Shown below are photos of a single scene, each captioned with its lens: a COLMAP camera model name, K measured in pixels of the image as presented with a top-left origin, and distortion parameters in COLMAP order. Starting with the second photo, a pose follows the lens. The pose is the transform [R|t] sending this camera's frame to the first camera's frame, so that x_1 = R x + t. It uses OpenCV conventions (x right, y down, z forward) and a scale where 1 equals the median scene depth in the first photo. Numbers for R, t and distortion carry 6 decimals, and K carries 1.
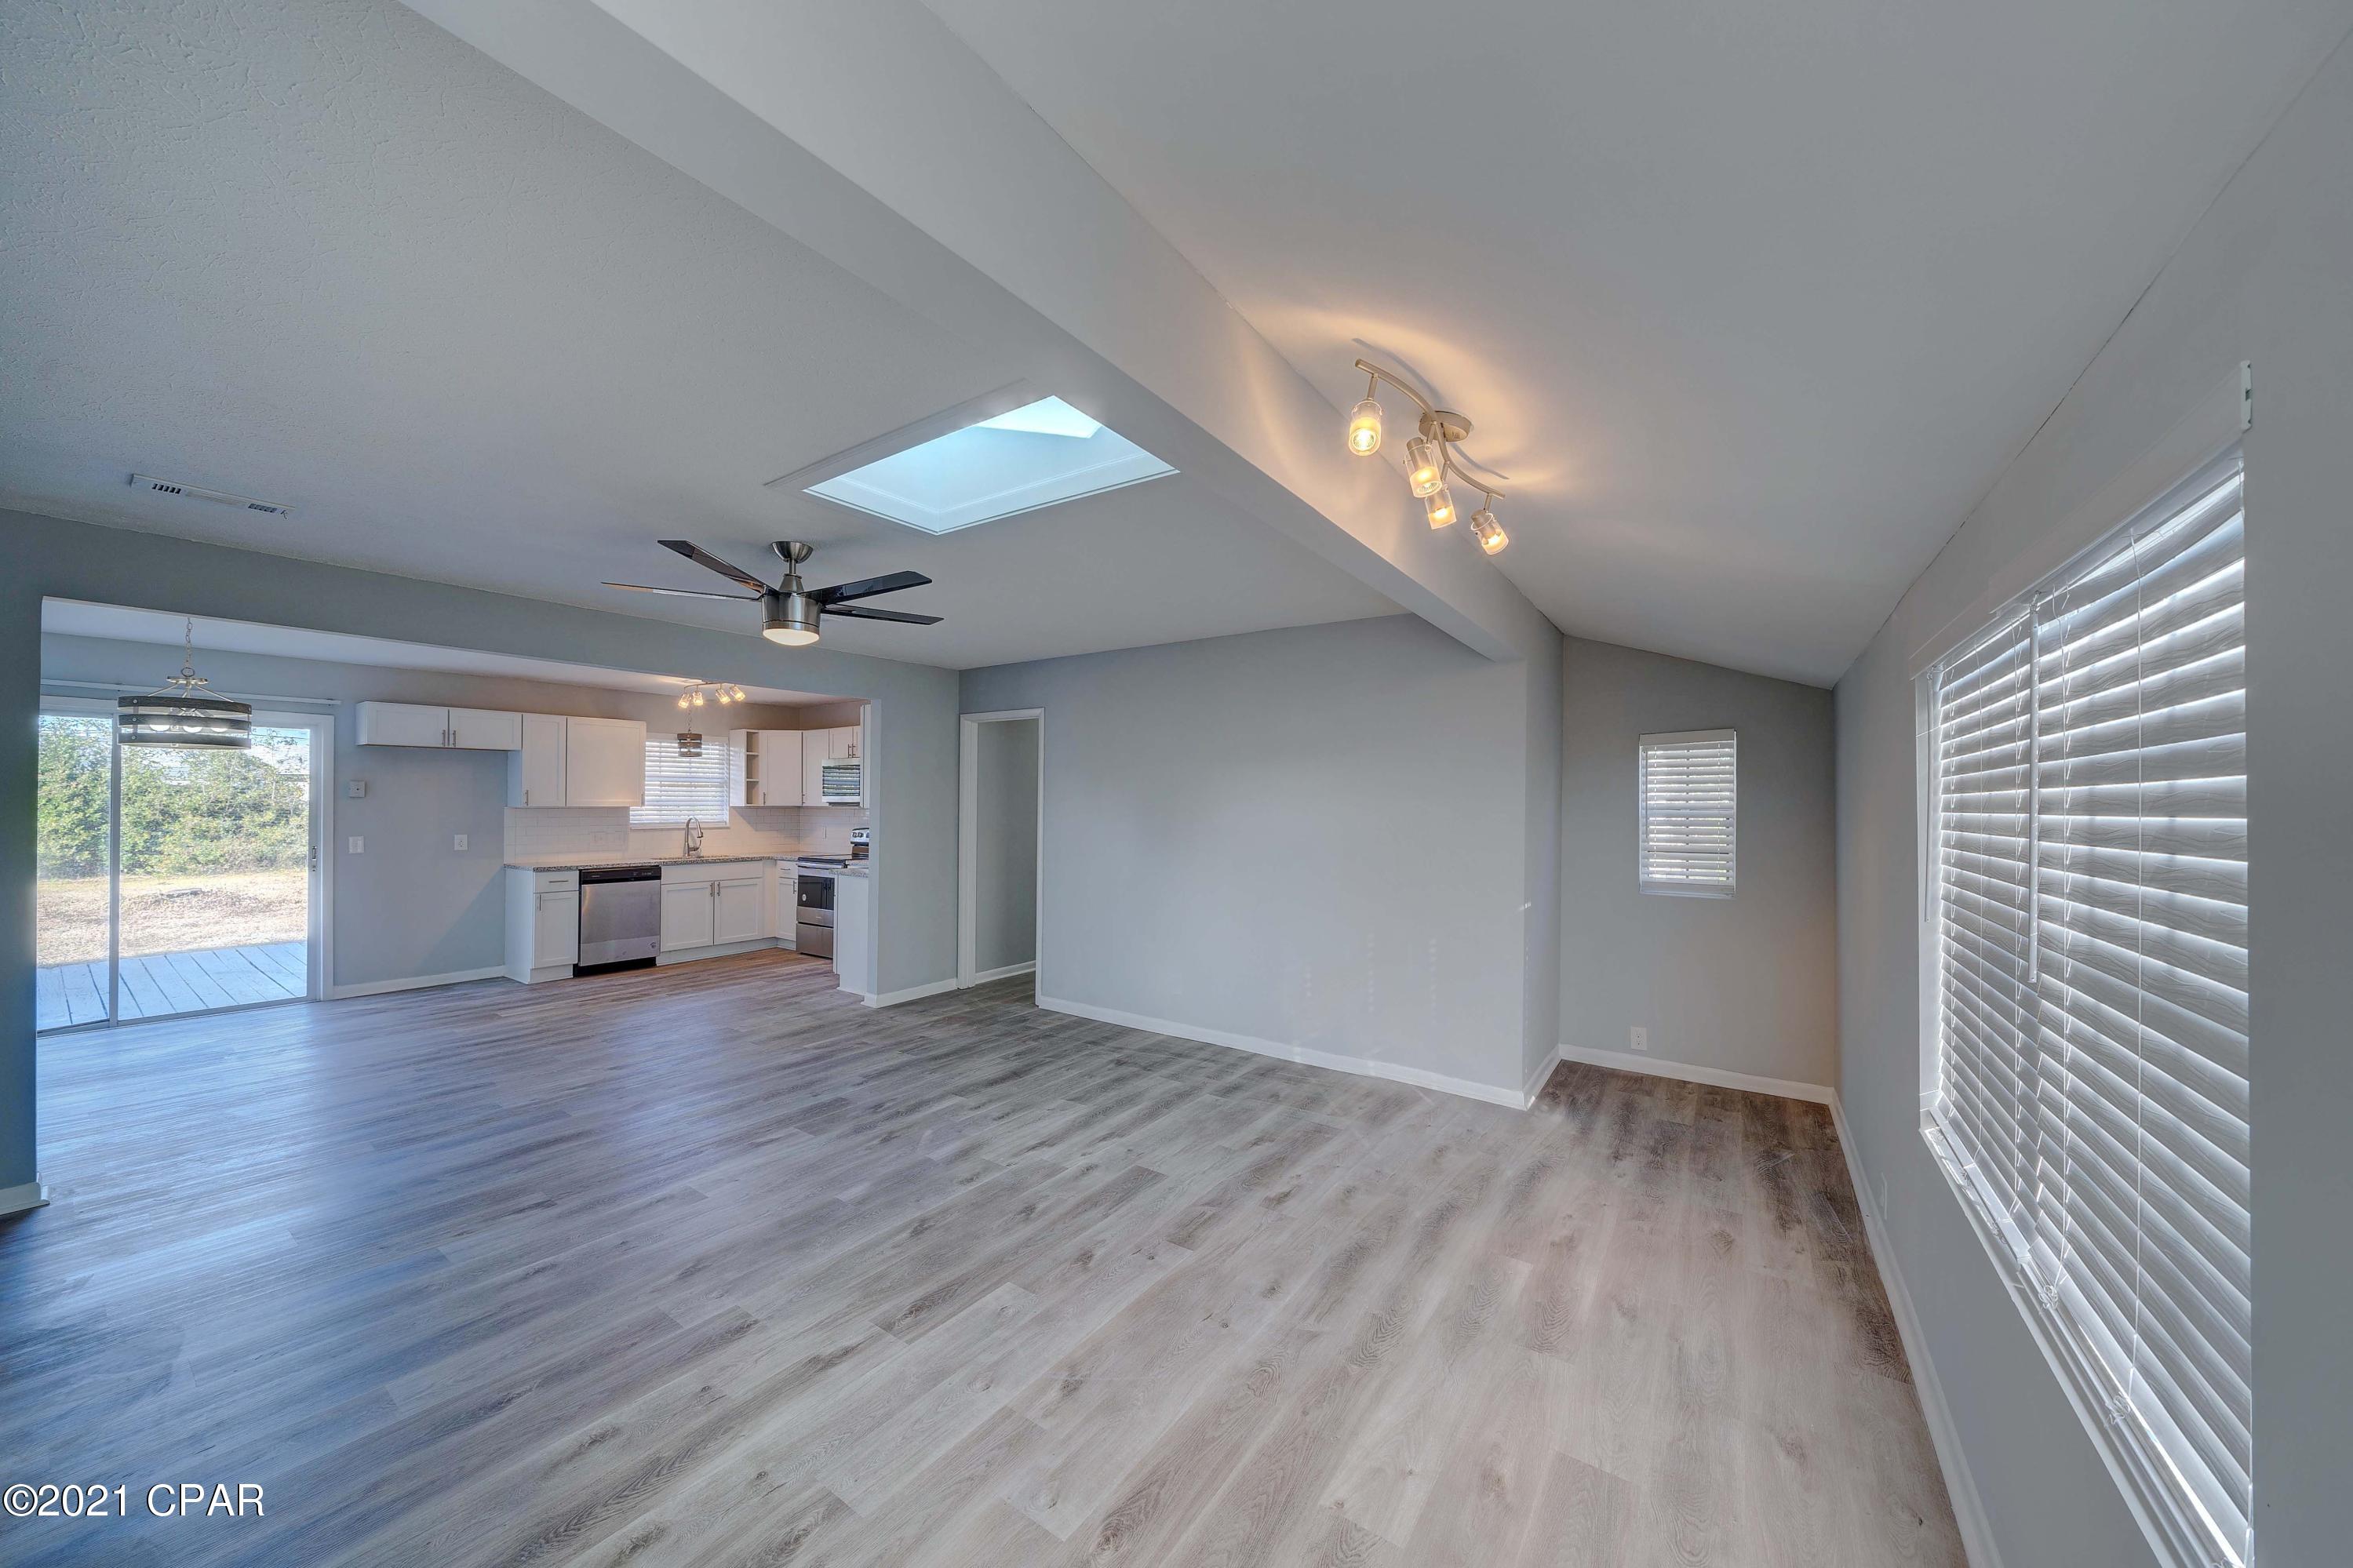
lens RADIAL K [[810.1, 0, 1160.1], [0, 810.1, 803.3], [0, 0, 1]] dist [-0.003211, -0.000089]
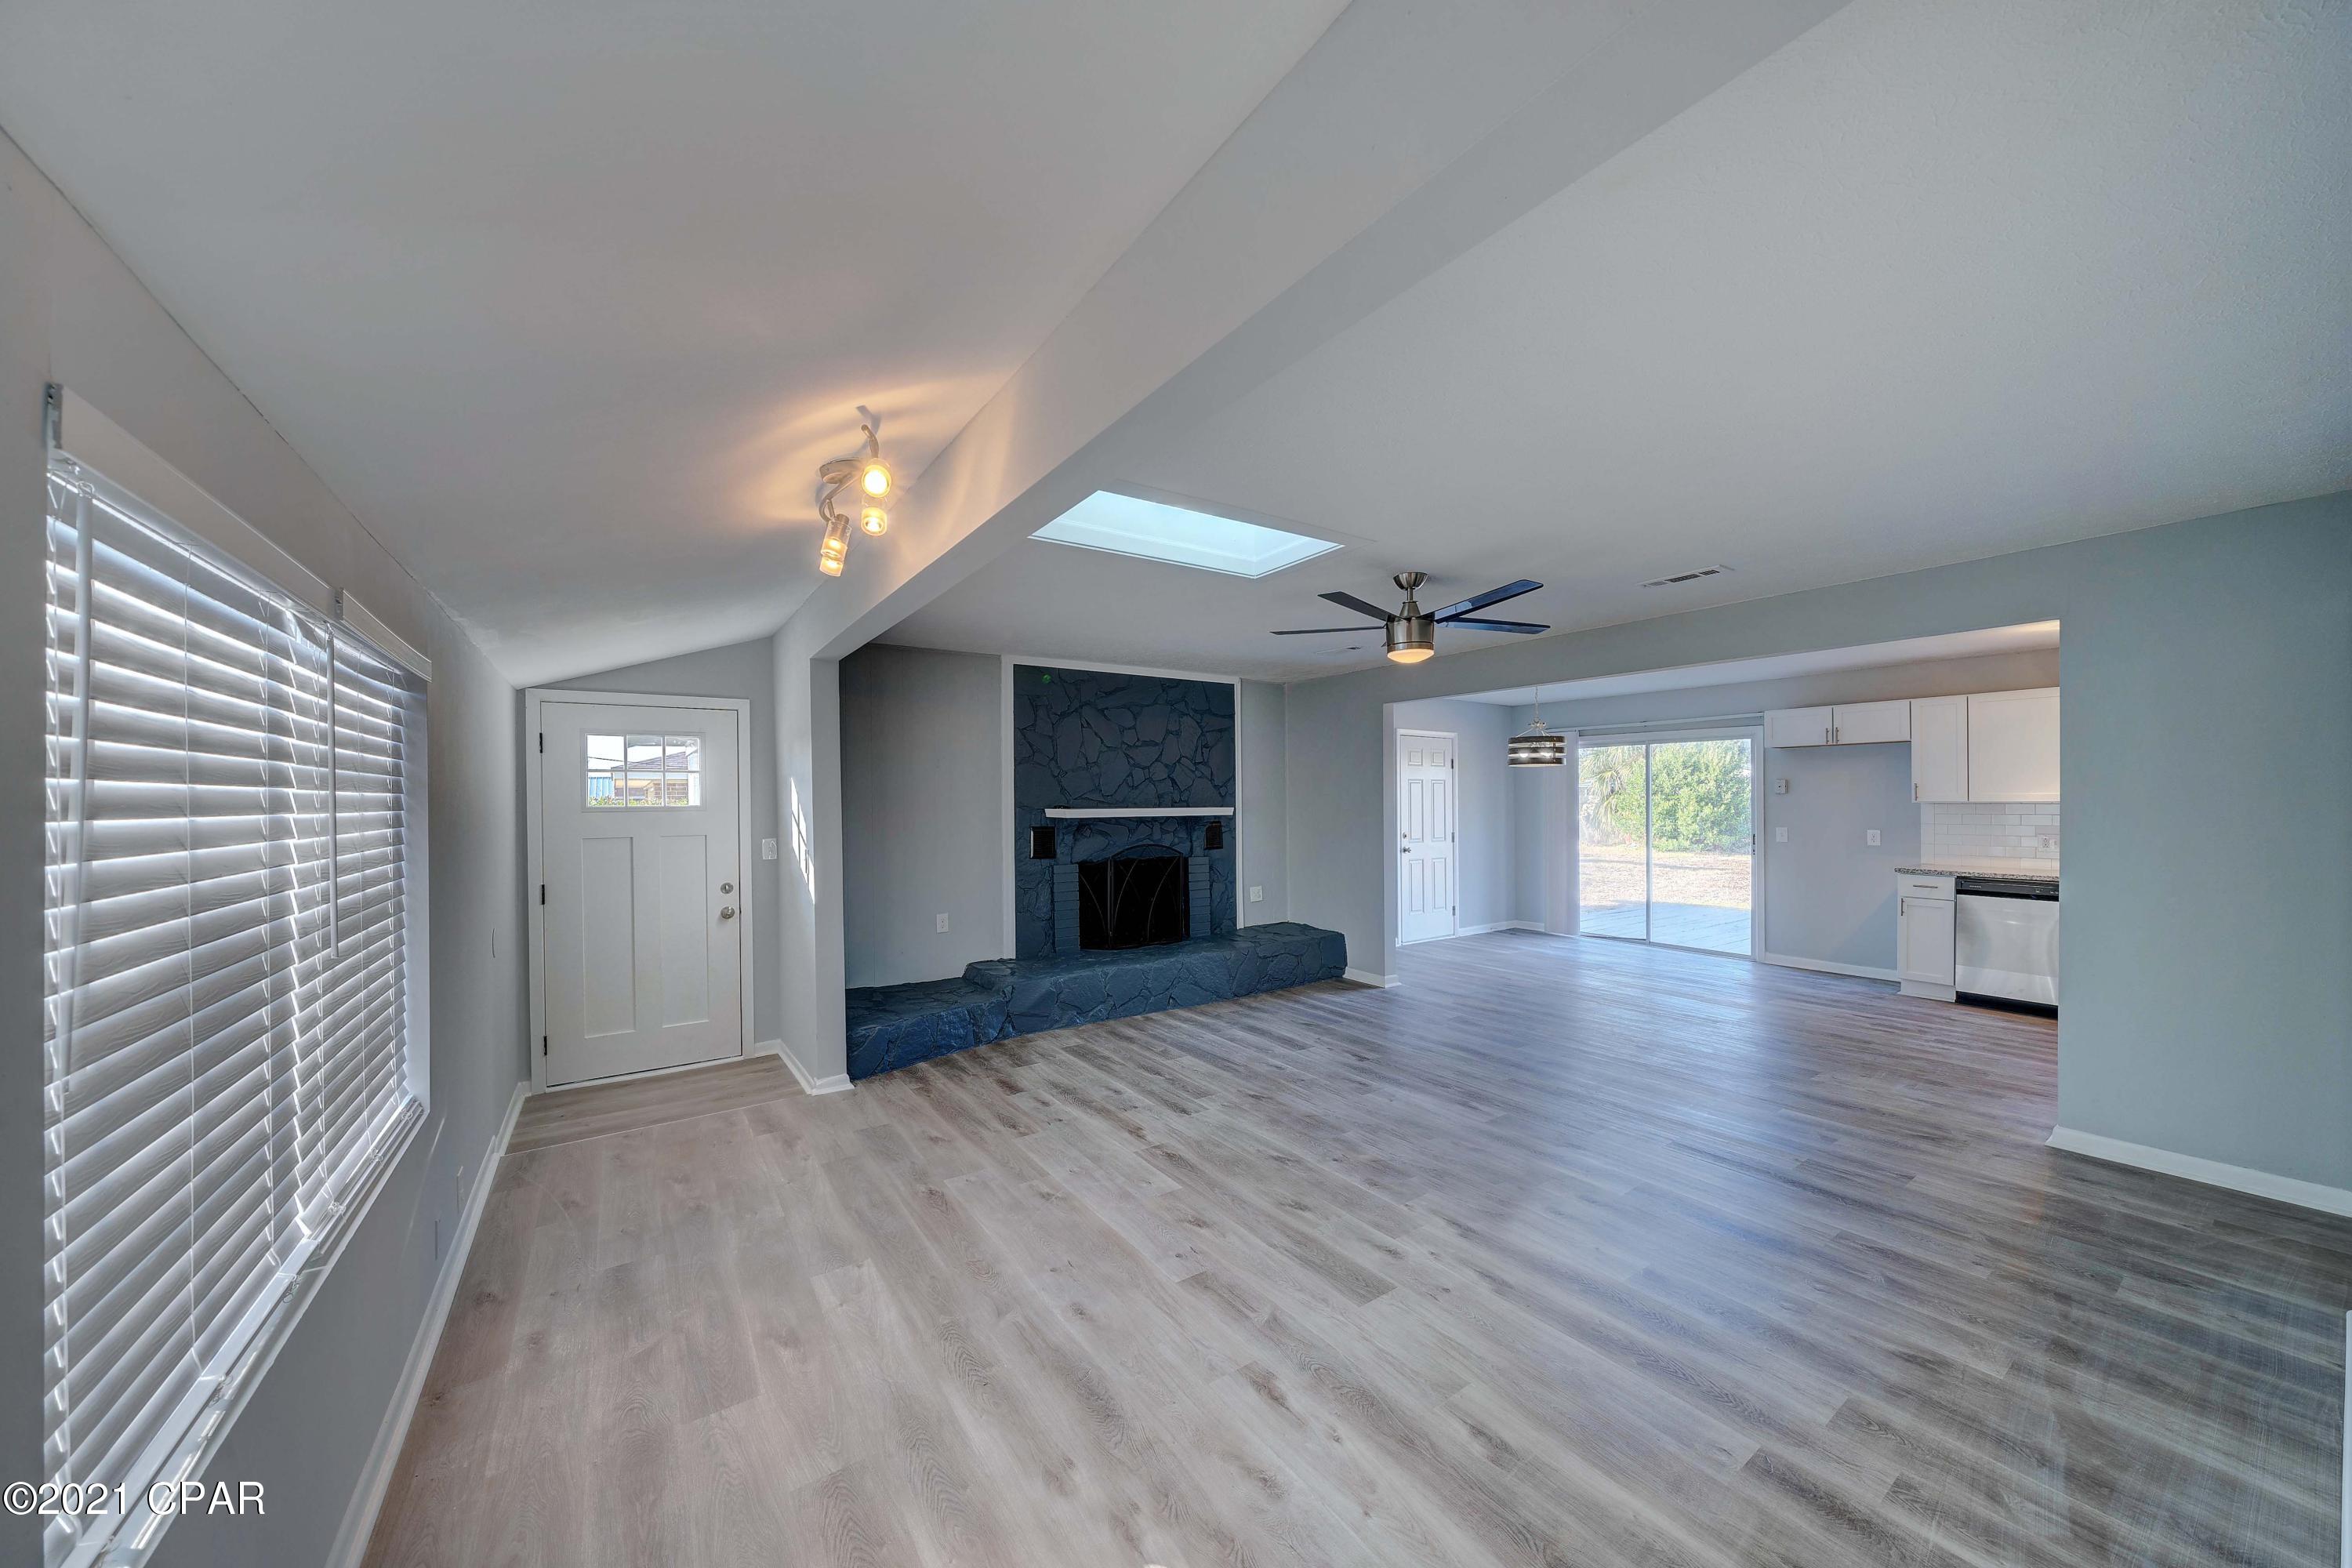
lens RADIAL K [[809.8, 0, 1159.6], [0, 809.8, 803.3], [0, 0, 1]] dist [-0.003211, -0.000089]
pose [[-0.356200, 0.000768, -0.934409, 0.449843], [0.005389, 0.999985, -0.001232, 0.003401], [0.934394, -0.005474, -0.356199, 0.648728]]
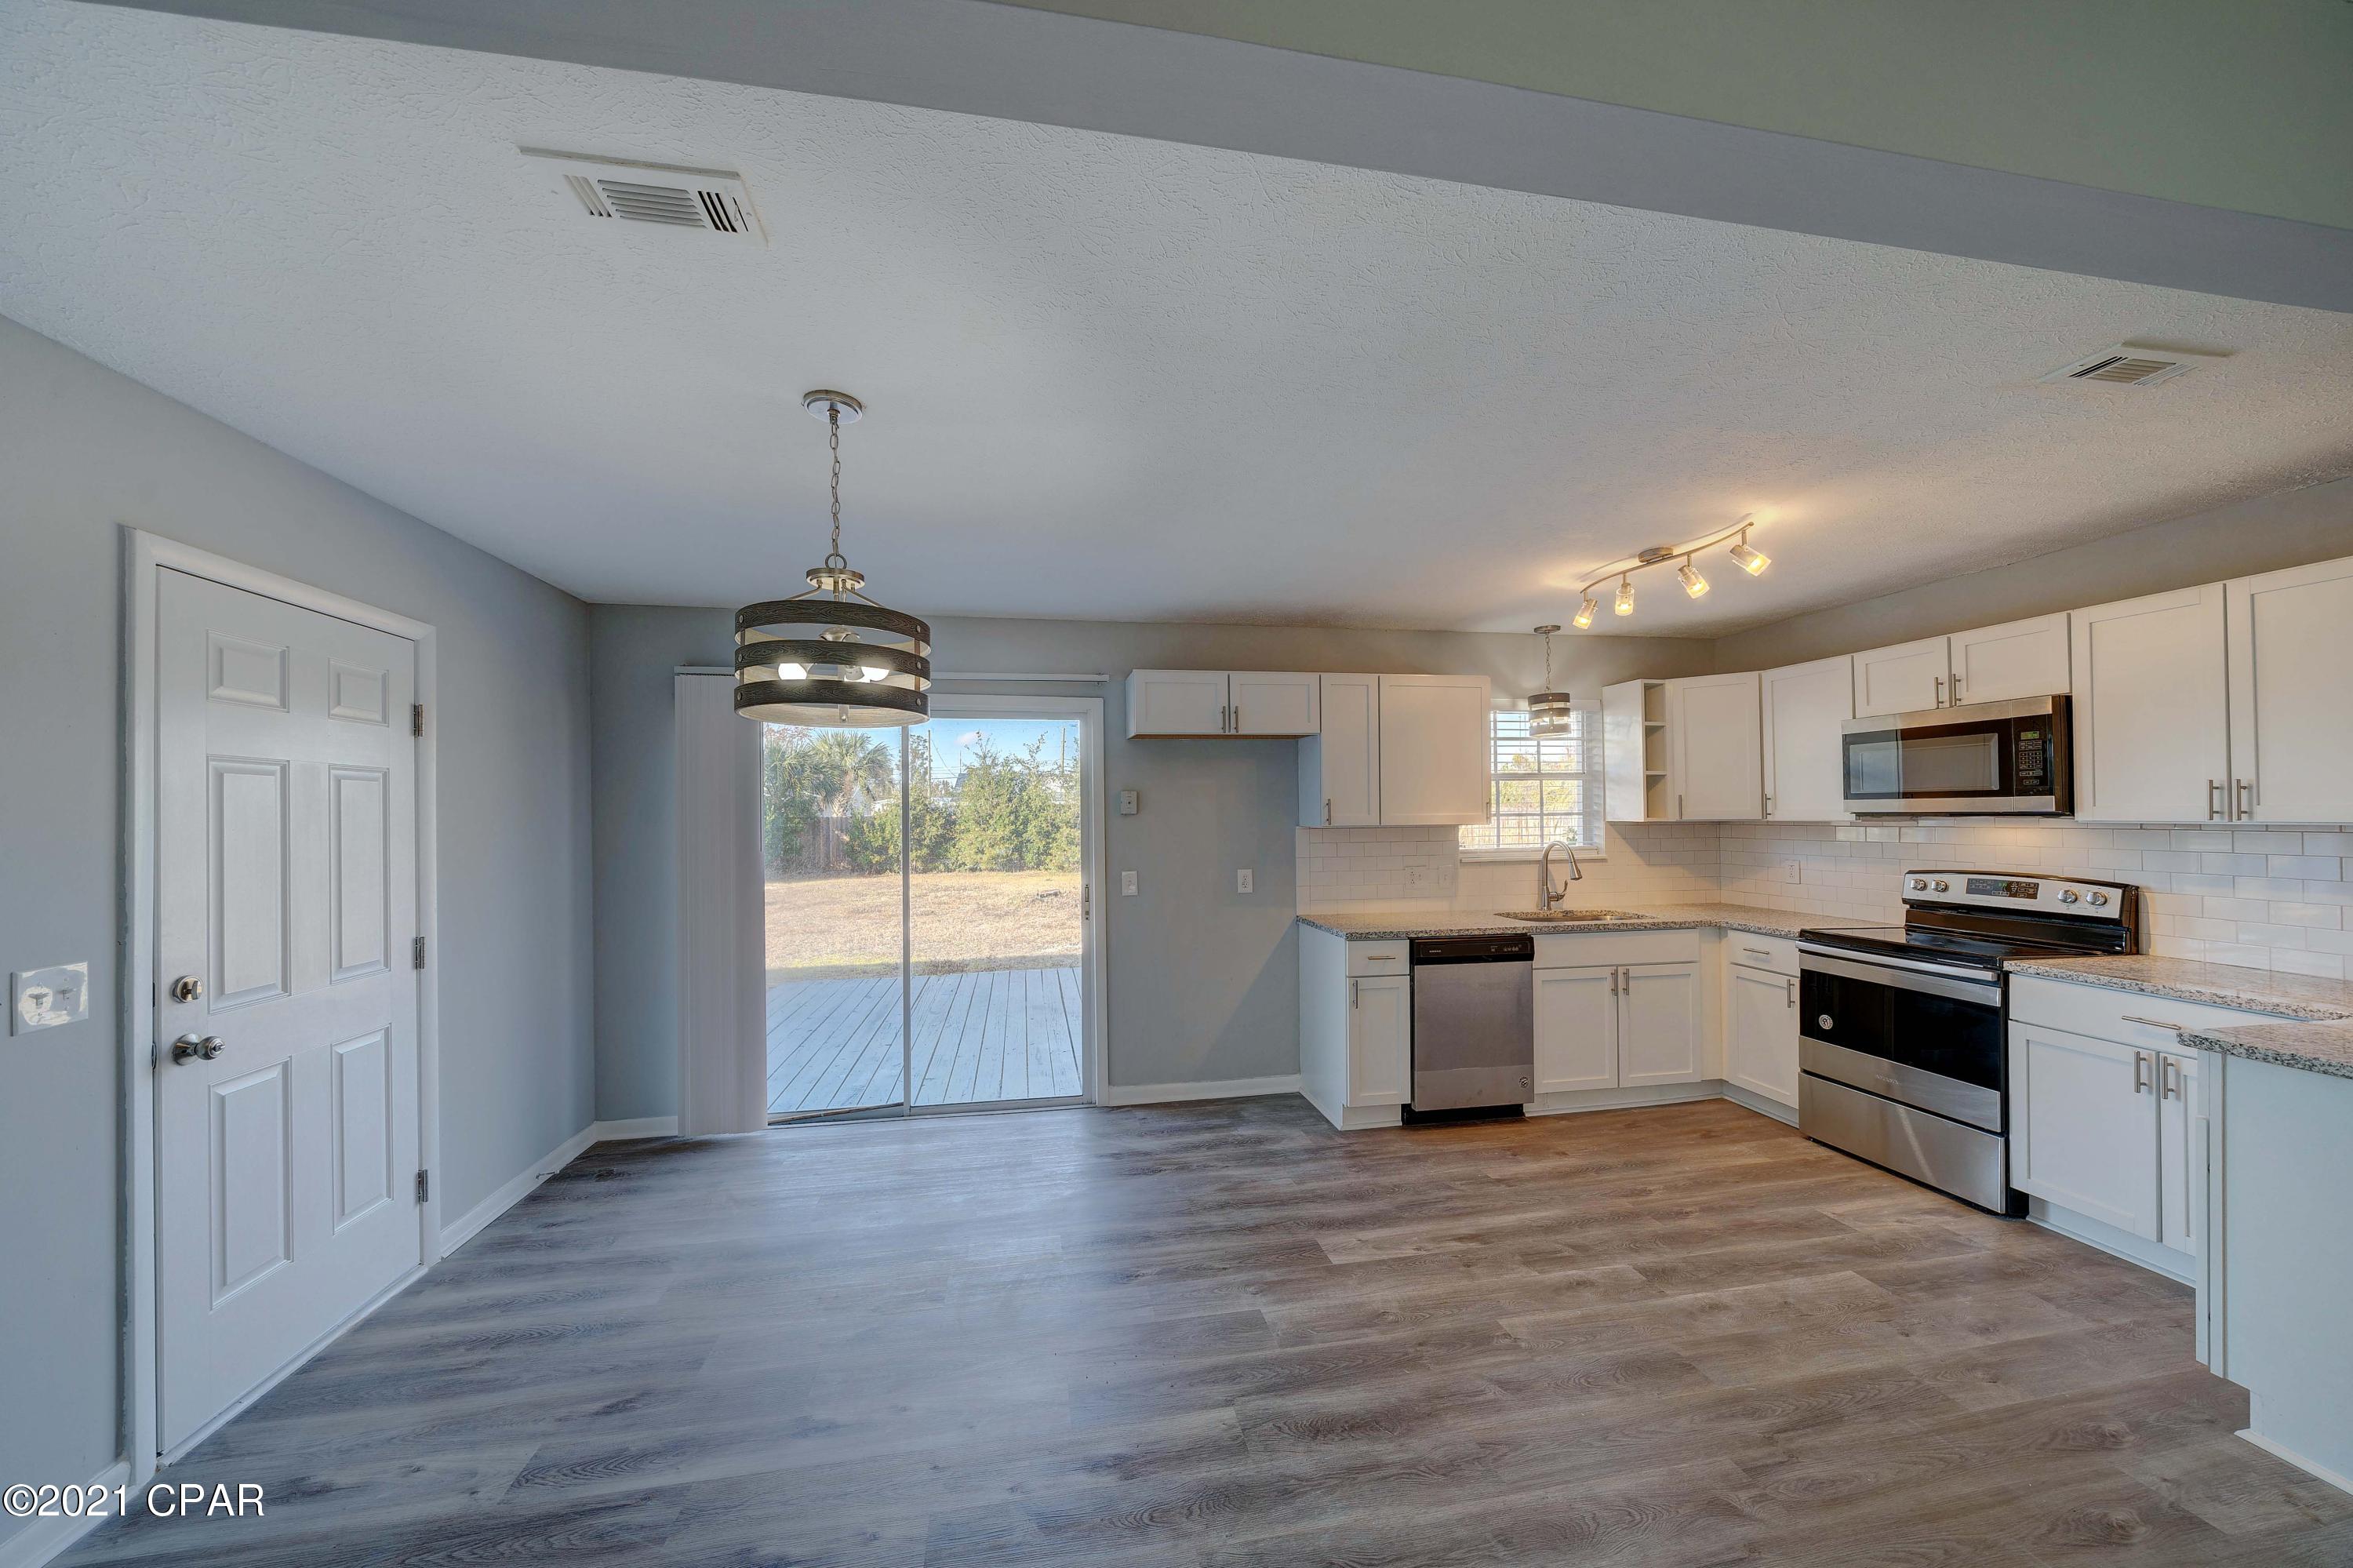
lens RADIAL K [[810.2, 0, 1160.1], [0, 810.2, 803.3], [0, 0, 1]] dist [-0.003211, -0.000089]
pose [[0.709261, -0.020746, -0.704641, -0.546489], [0.014734, 0.999785, -0.014605, -0.007365], [0.704792, -0.000023, 0.709414, 0.590755]]
